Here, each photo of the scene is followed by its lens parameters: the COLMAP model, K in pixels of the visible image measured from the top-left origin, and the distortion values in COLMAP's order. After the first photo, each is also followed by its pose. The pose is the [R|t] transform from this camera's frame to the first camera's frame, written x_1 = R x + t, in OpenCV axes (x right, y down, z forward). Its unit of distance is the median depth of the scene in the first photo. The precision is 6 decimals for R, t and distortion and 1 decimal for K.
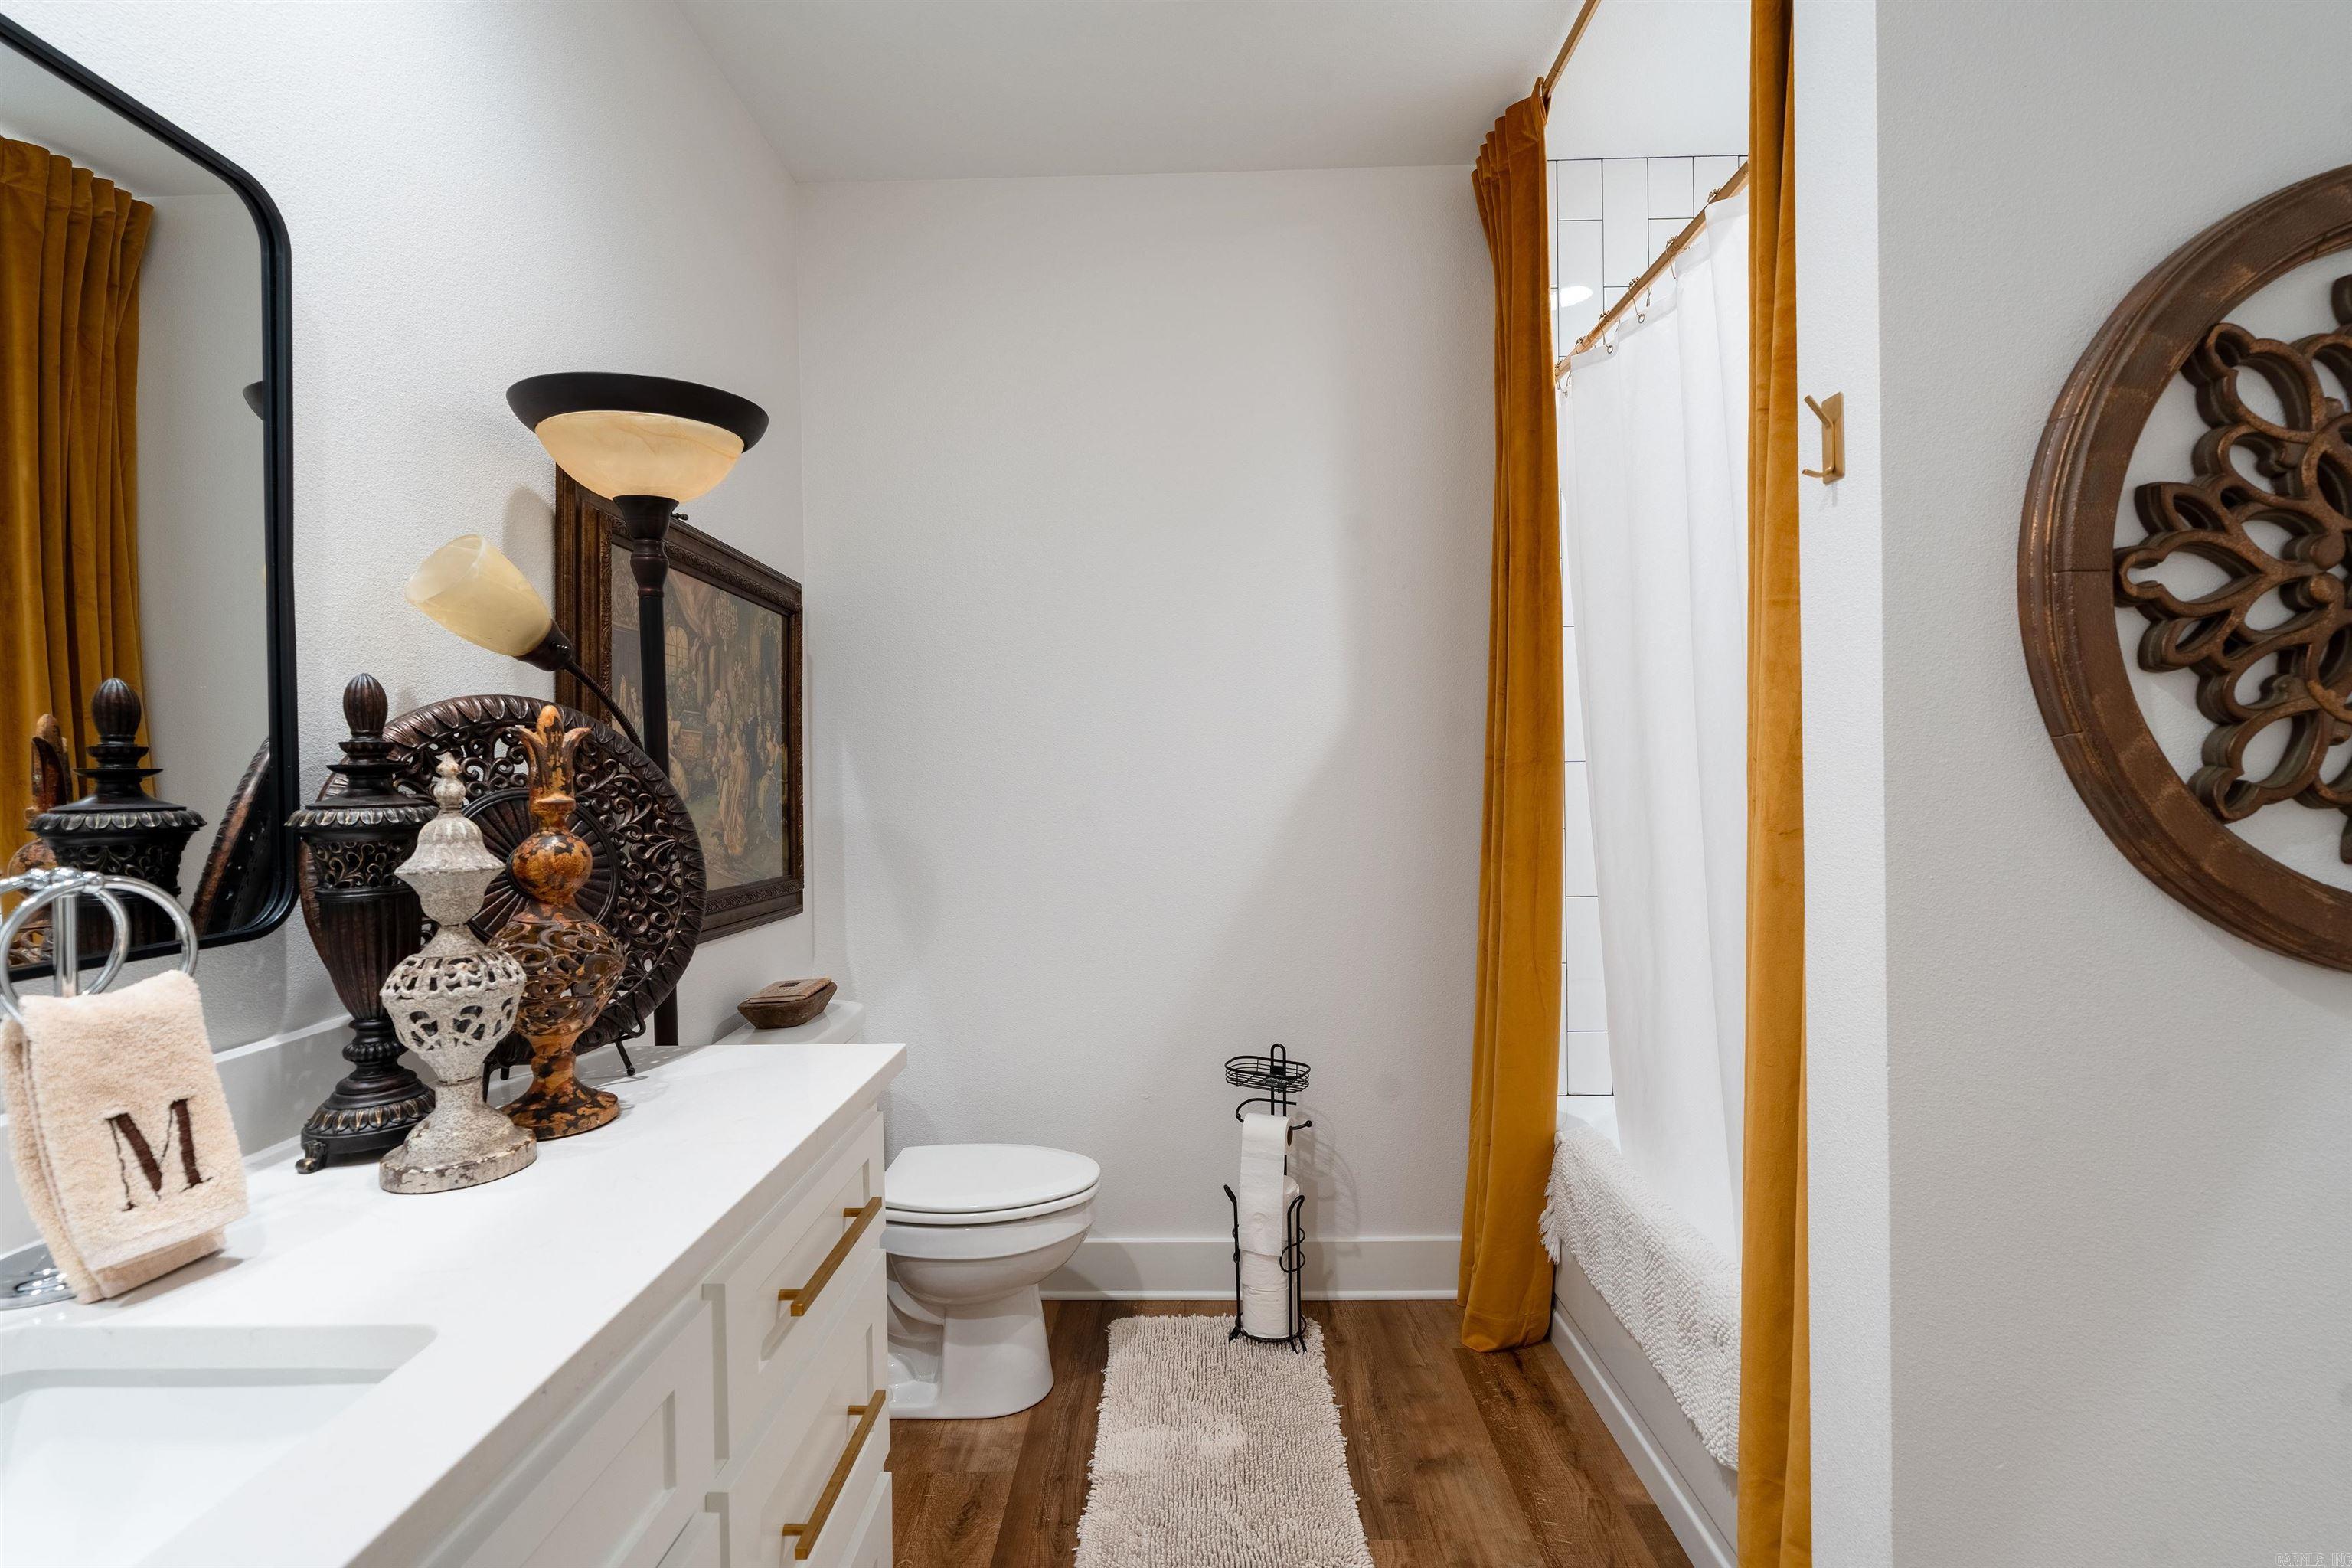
lens RADIAL K [[1052.9, 0, 1186.3], [0, 1052.9, 786.8], [0, 0, 1]] dist [-0.007357, 0.002682]
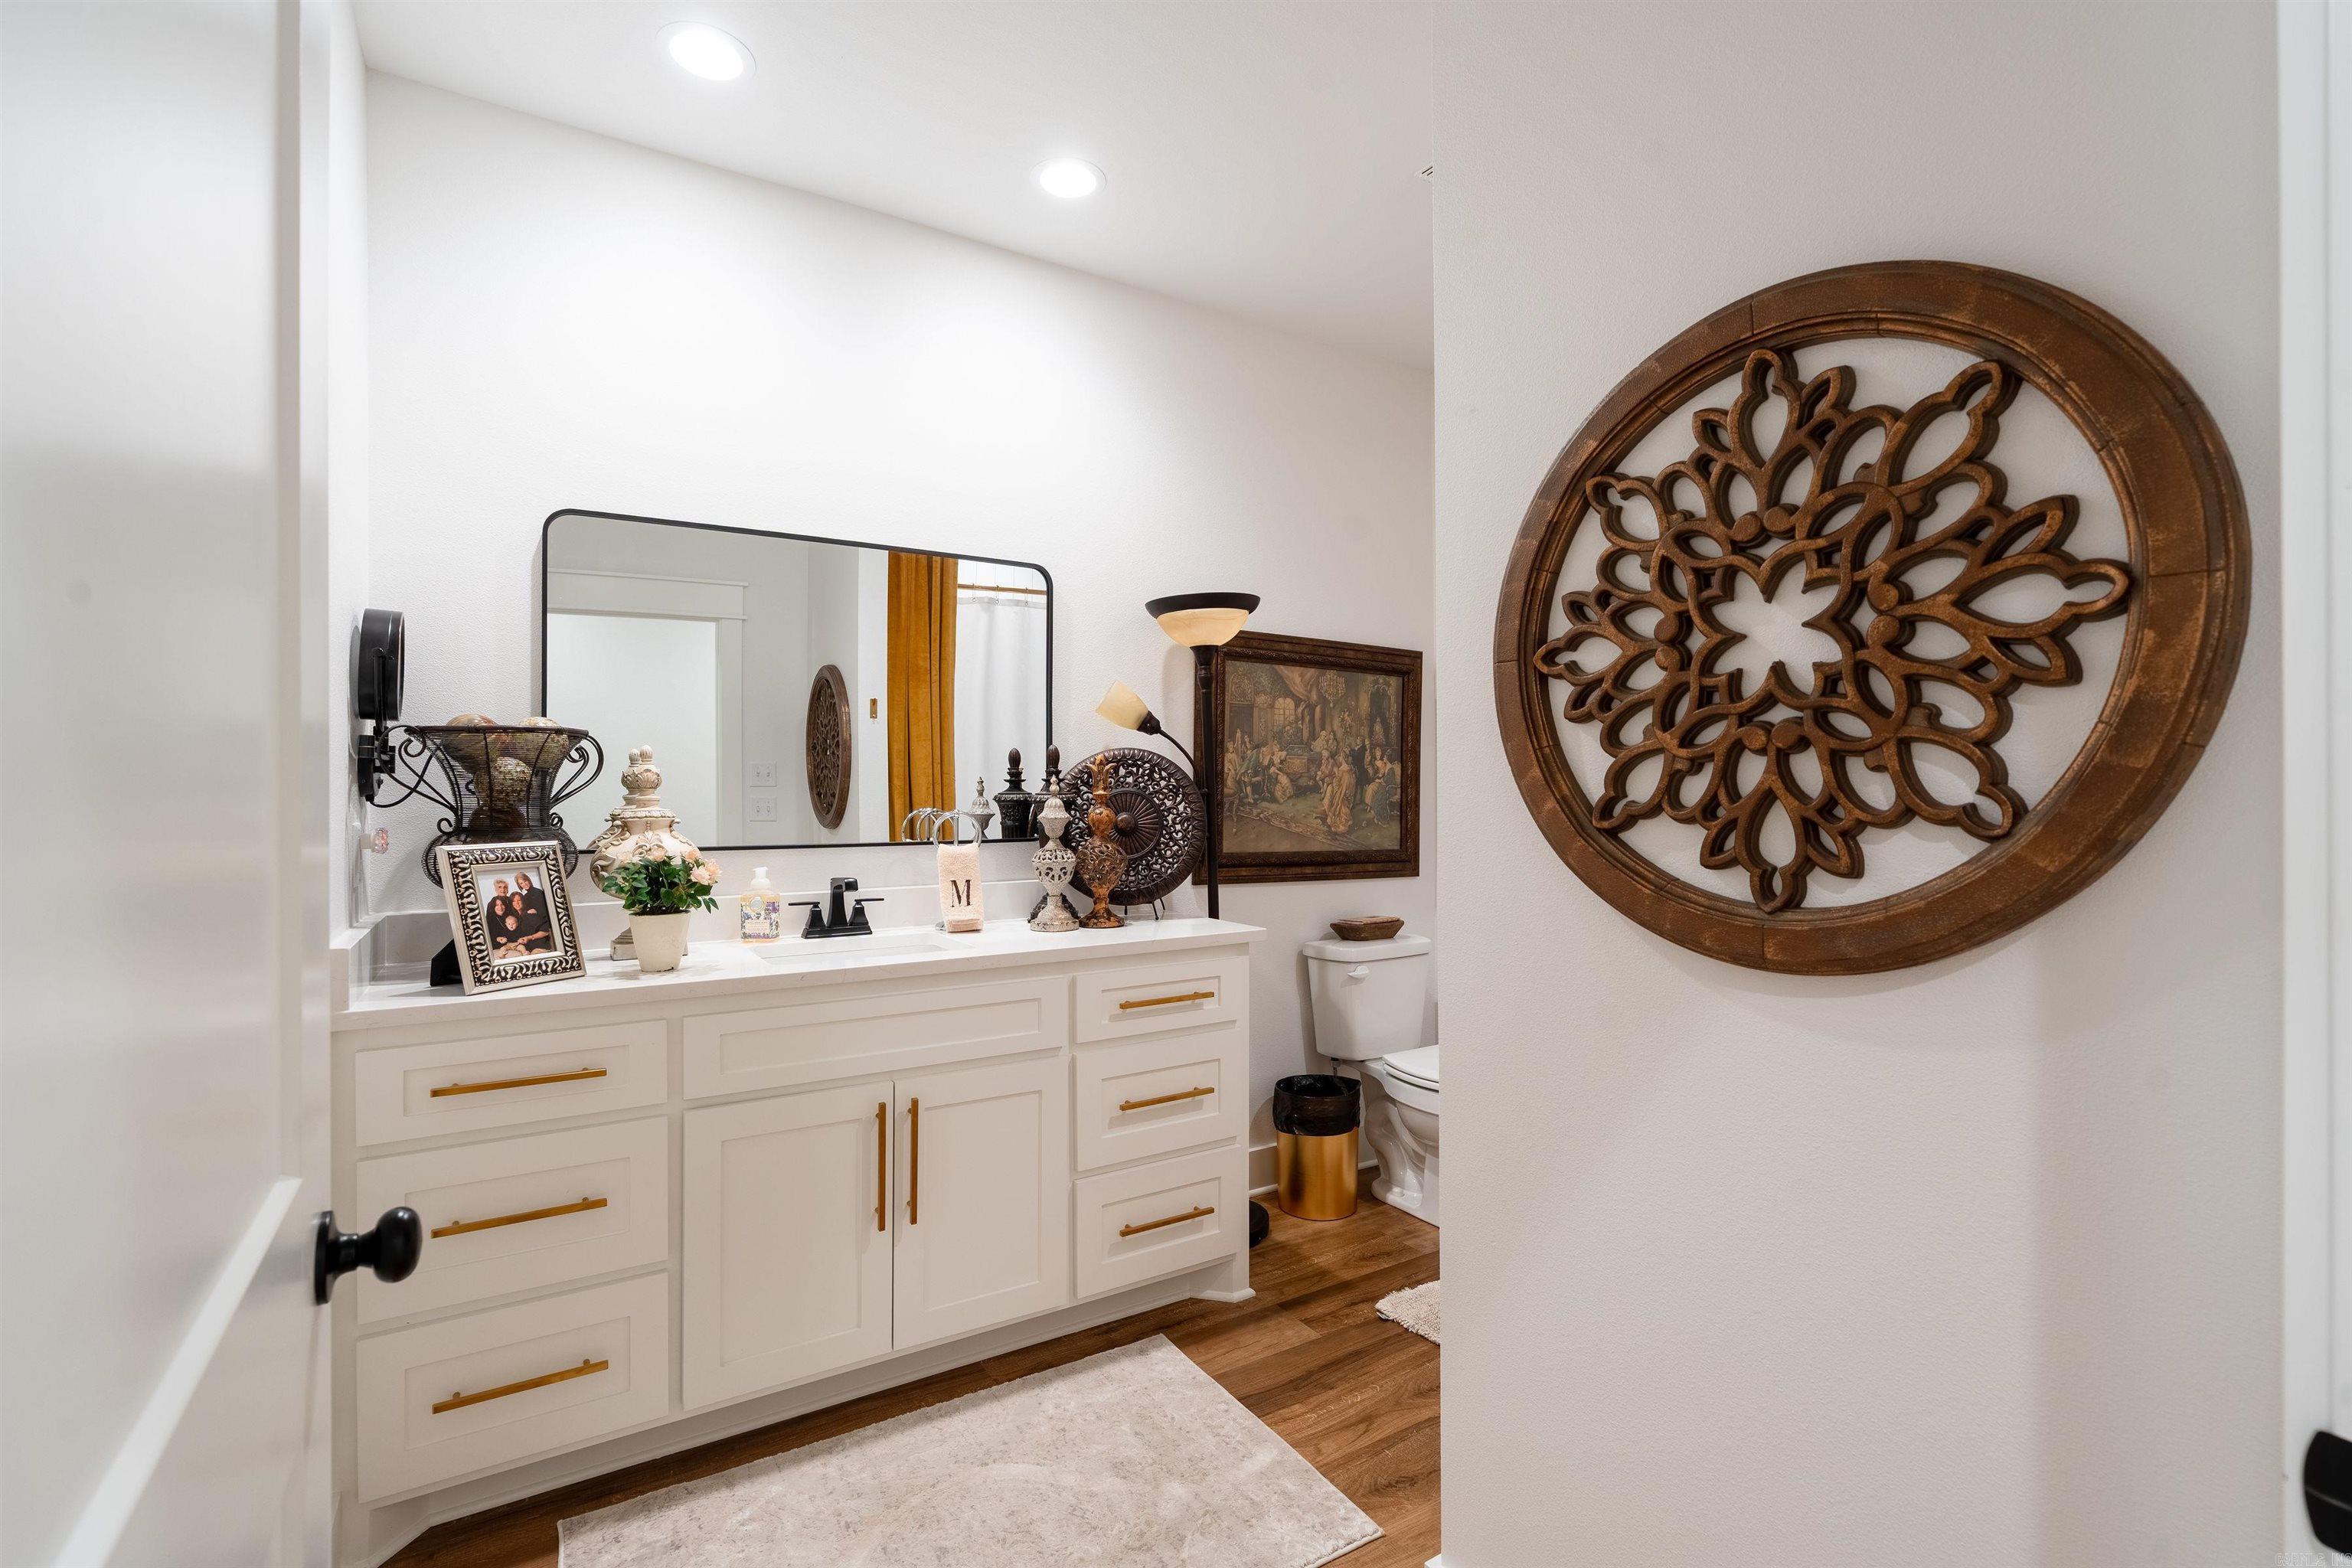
lens RADIAL K [[1052.9, 0, 1170.0], [0, 1052.9, 799.8], [0, 0, 1]] dist [-0.007357, 0.002682]
pose [[0.546155, 0.024589, -0.837323, 1.709381], [-0.016440, 0.999691, 0.018635, -0.021964], [0.837523, 0.003588, 0.546390, -0.229395]]
